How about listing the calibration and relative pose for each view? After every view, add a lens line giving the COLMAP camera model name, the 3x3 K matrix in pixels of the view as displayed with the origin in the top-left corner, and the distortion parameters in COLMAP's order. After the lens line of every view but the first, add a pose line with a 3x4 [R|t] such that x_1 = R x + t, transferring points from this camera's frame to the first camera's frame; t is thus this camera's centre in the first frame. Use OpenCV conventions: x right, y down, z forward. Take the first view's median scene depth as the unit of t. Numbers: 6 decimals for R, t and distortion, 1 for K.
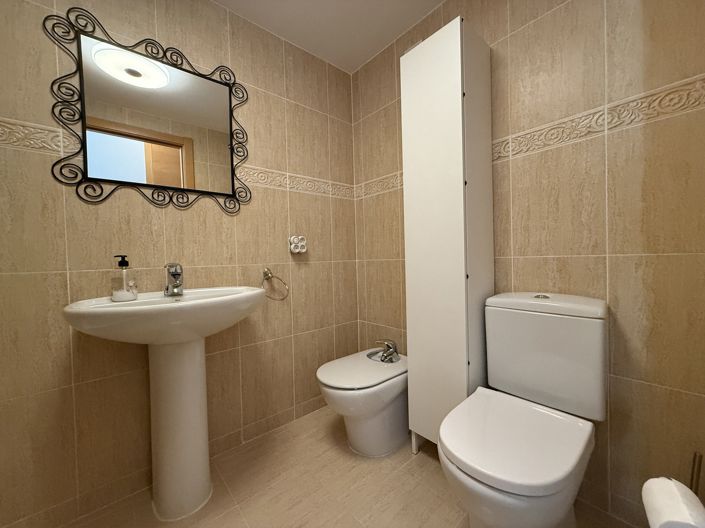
lens RADIAL K [[280.2, 0, 352.5], [0, 280.2, 264.0], [0, 0, 1]] dist [-0.000382, 0.000246]
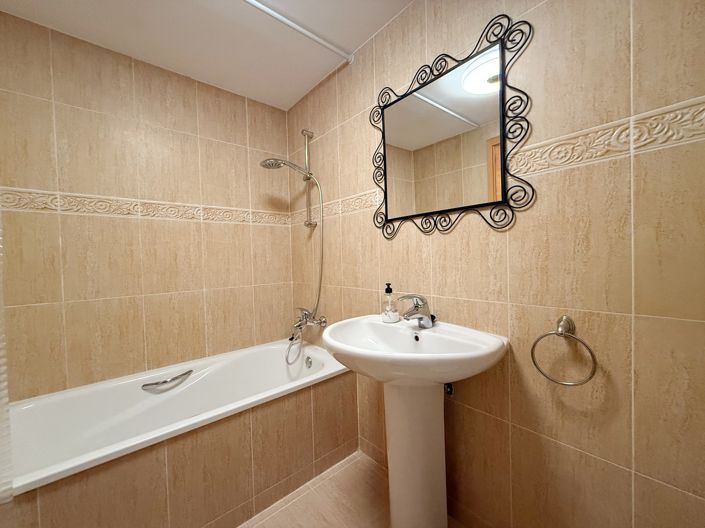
lens RADIAL K [[280.2, 0, 352.5], [0, 280.2, 264.0], [0, 0, 1]] dist [-0.000382, 0.000246]
pose [[-0.002152, 0.052502, -0.998618, 0.292790], [0.004411, 0.998612, 0.052492, -0.143525], [0.999988, -0.004292, -0.002380, 0.698167]]
